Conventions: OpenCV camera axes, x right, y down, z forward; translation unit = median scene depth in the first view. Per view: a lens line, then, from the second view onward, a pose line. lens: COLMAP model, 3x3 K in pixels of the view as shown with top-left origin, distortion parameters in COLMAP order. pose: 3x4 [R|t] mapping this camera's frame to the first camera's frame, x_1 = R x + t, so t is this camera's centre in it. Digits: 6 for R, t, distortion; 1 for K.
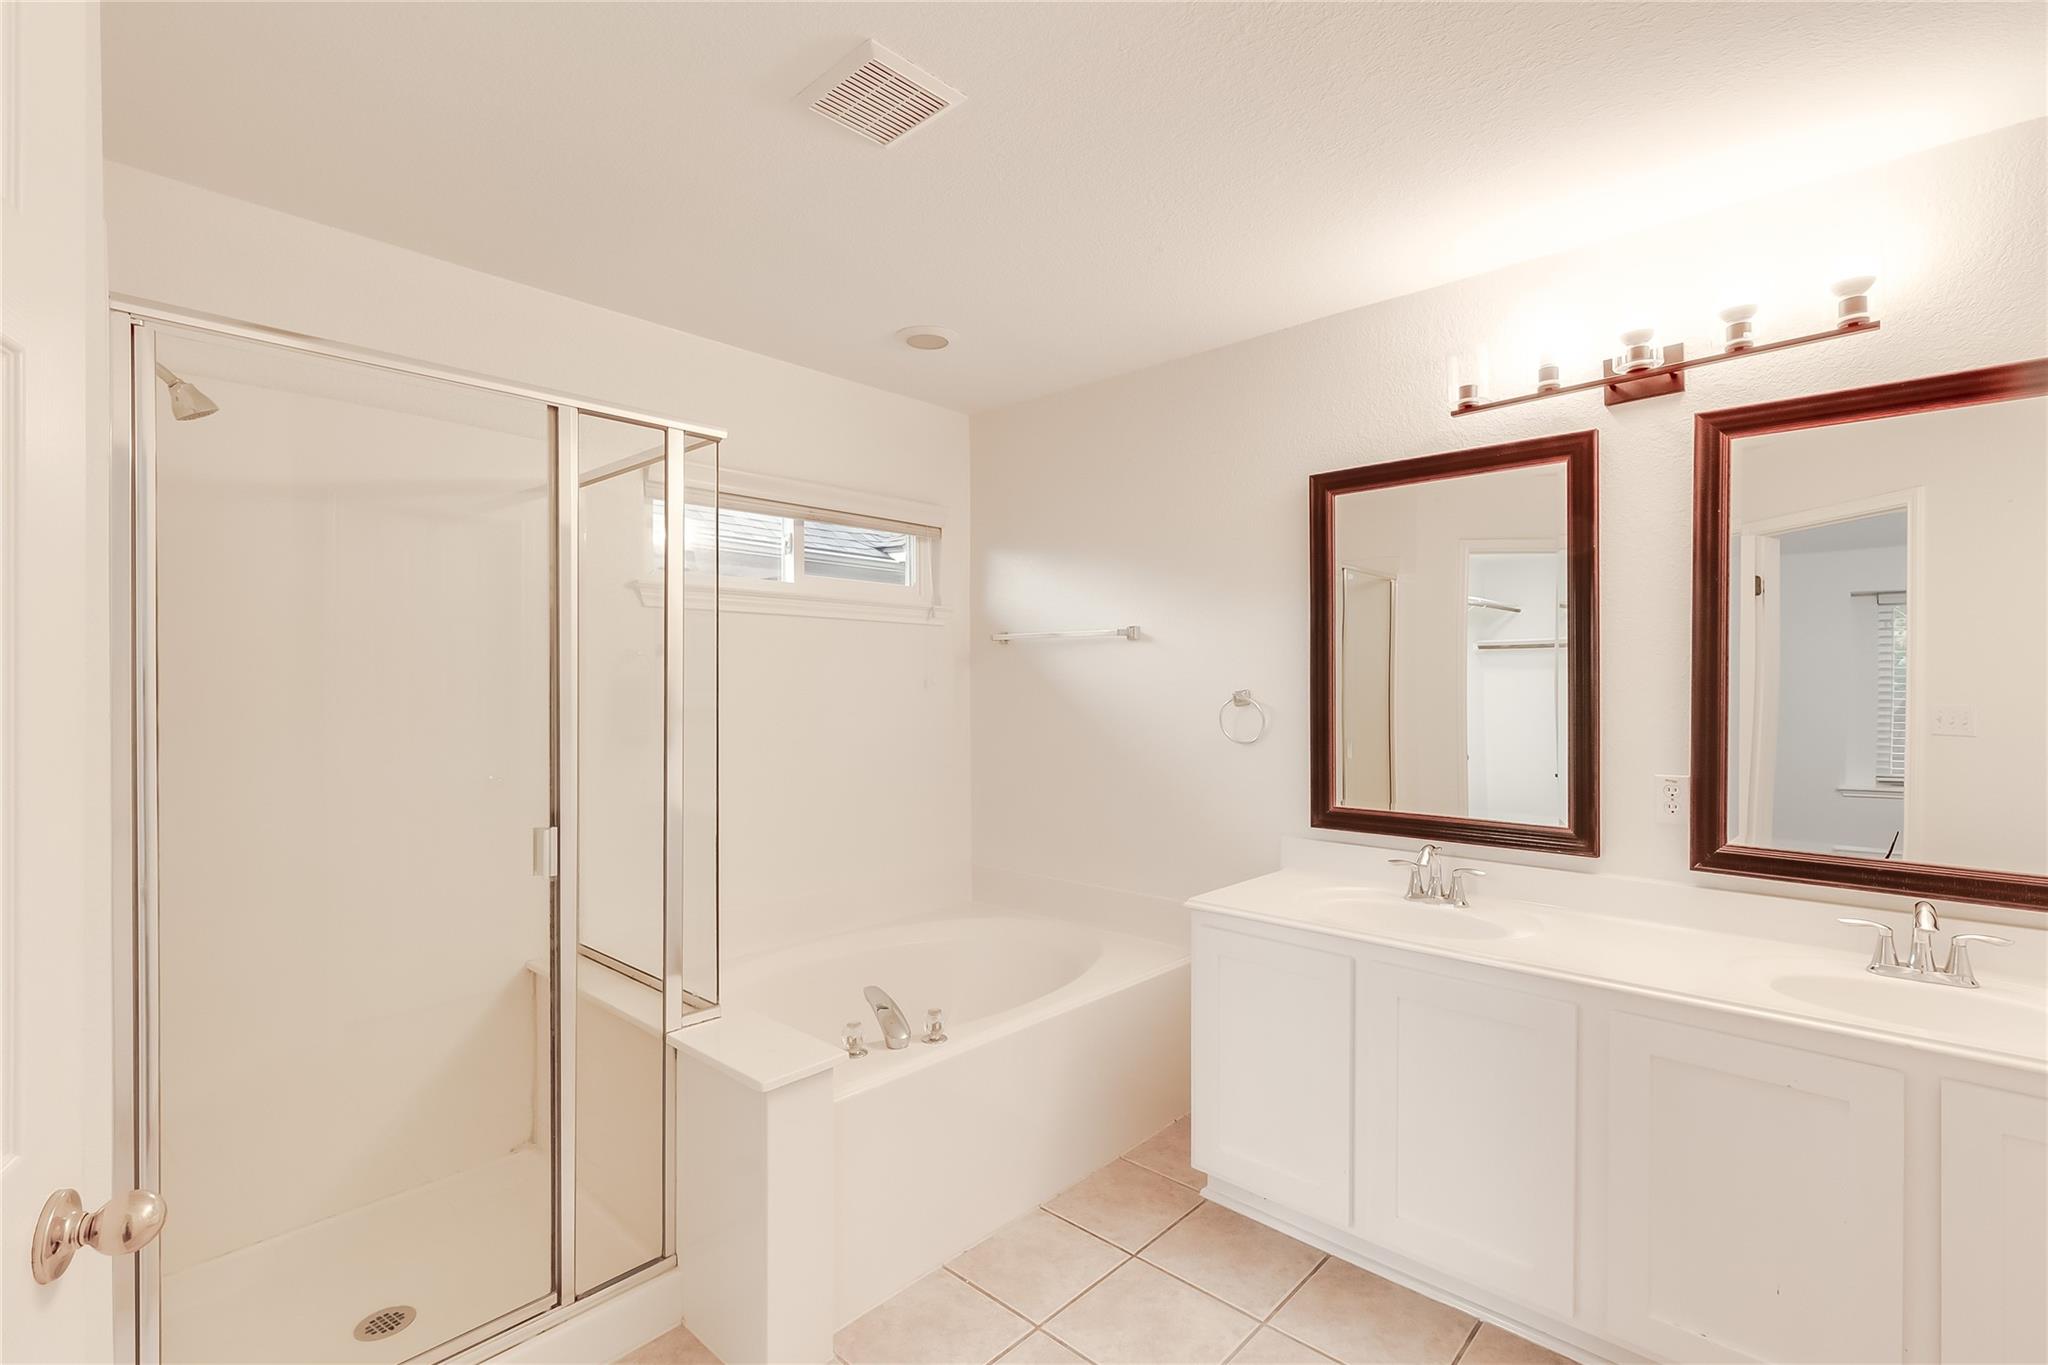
lens RADIAL K [[928.1, 0, 1030.8], [0, 928.1, 680.1], [0, 0, 1]] dist [0.005274, -0.000053]
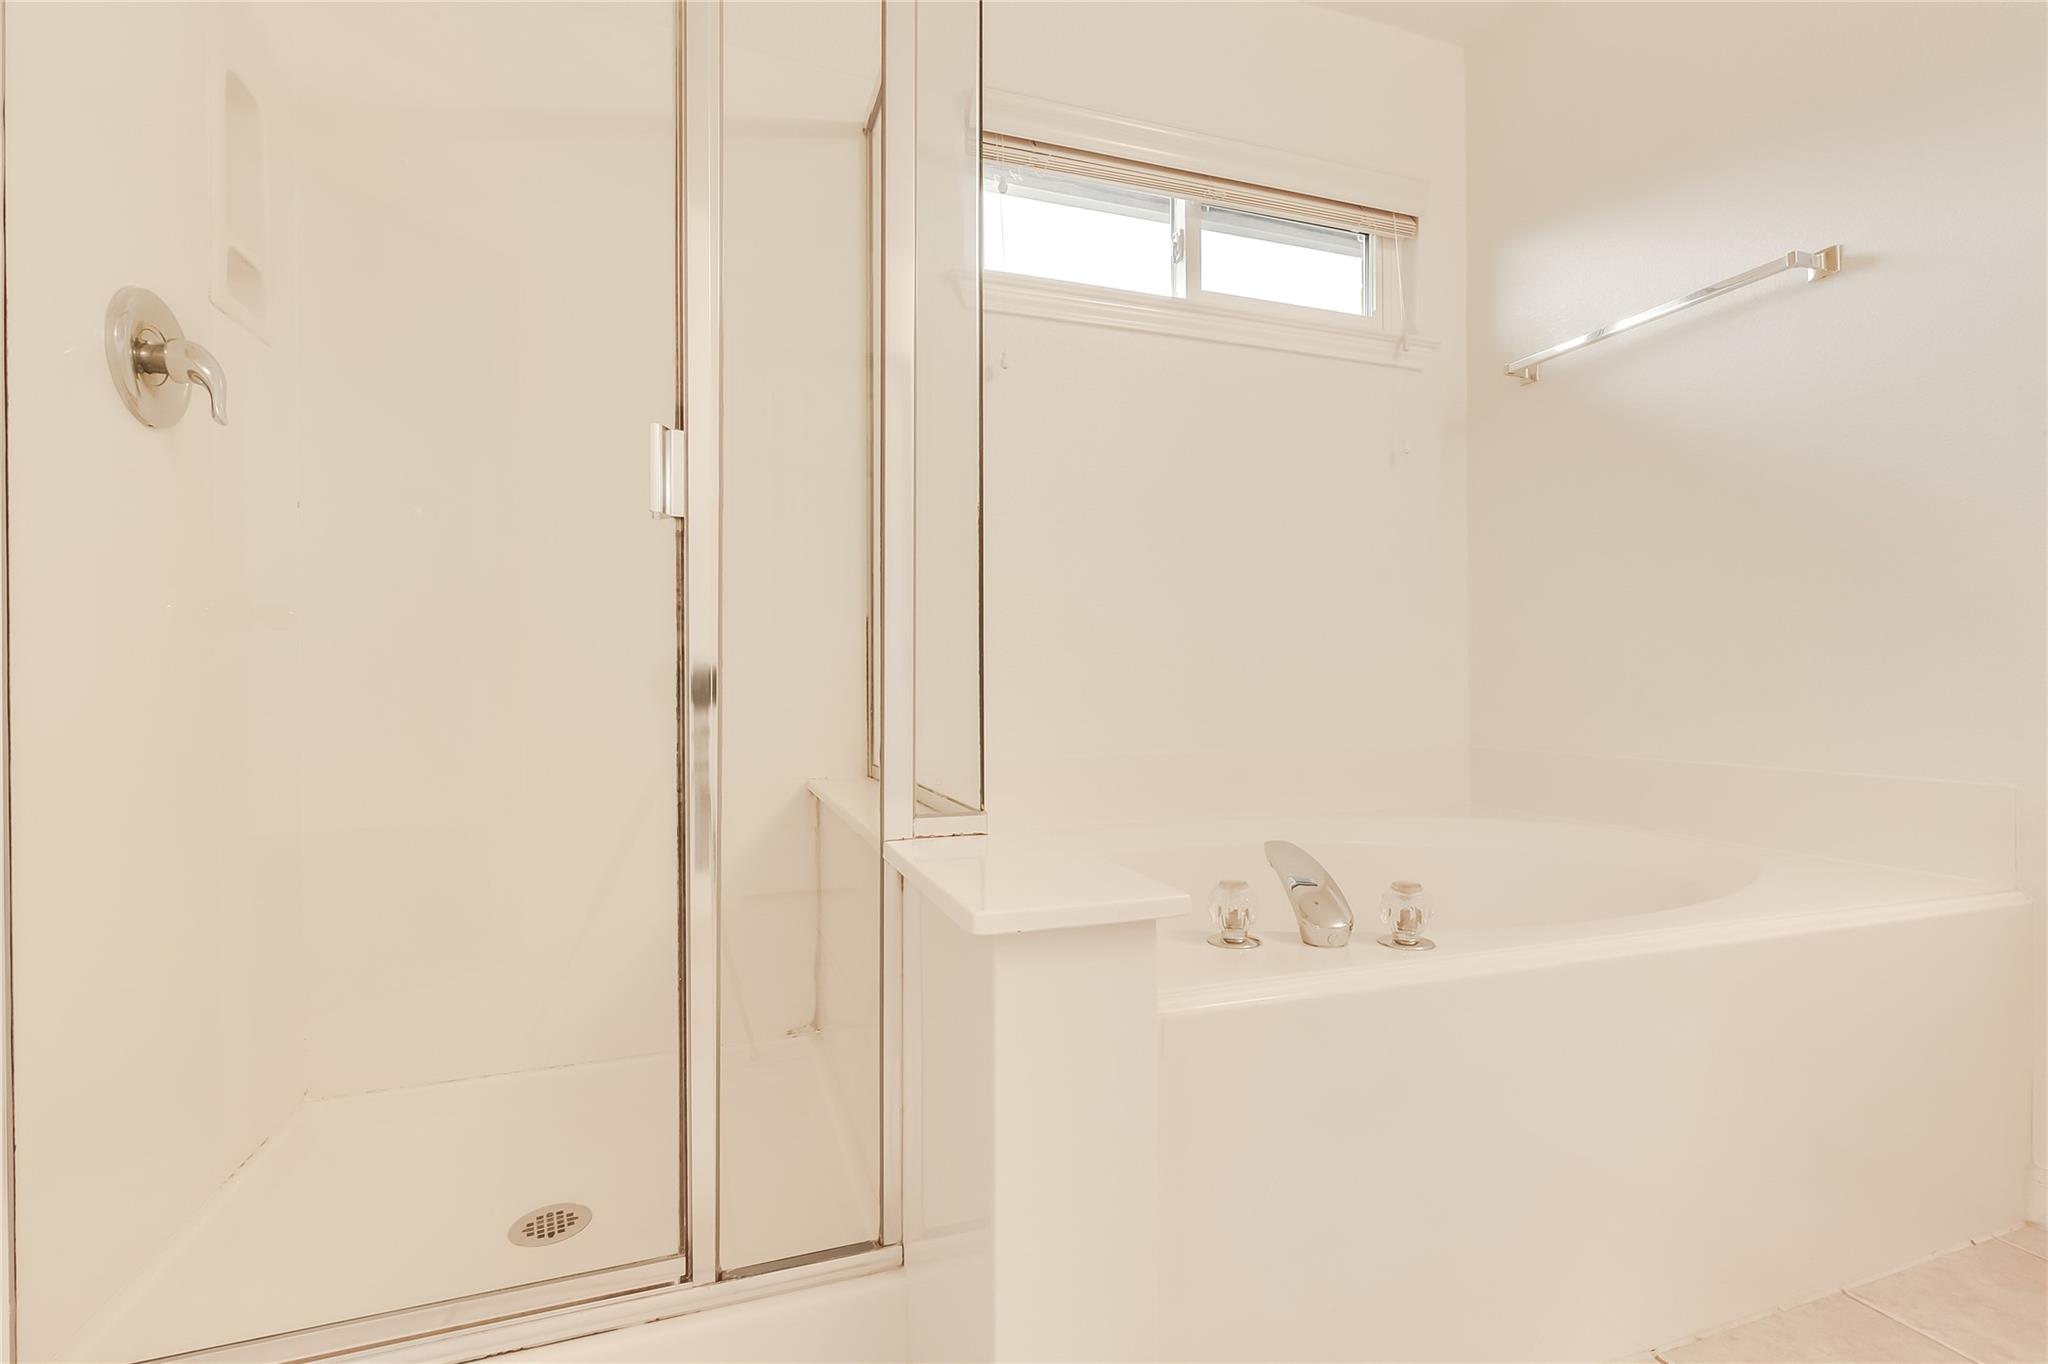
lens RADIAL K [[928.1, 0, 1030.8], [0, 928.1, 679.6], [0, 0, 1]] dist [0.005274, -0.000053]
pose [[0.880526, -0.005897, -0.473961, -0.047798], [0.006535, 0.999979, -0.000301, 0.259298], [0.473953, -0.002832, 0.880546, 0.504833]]
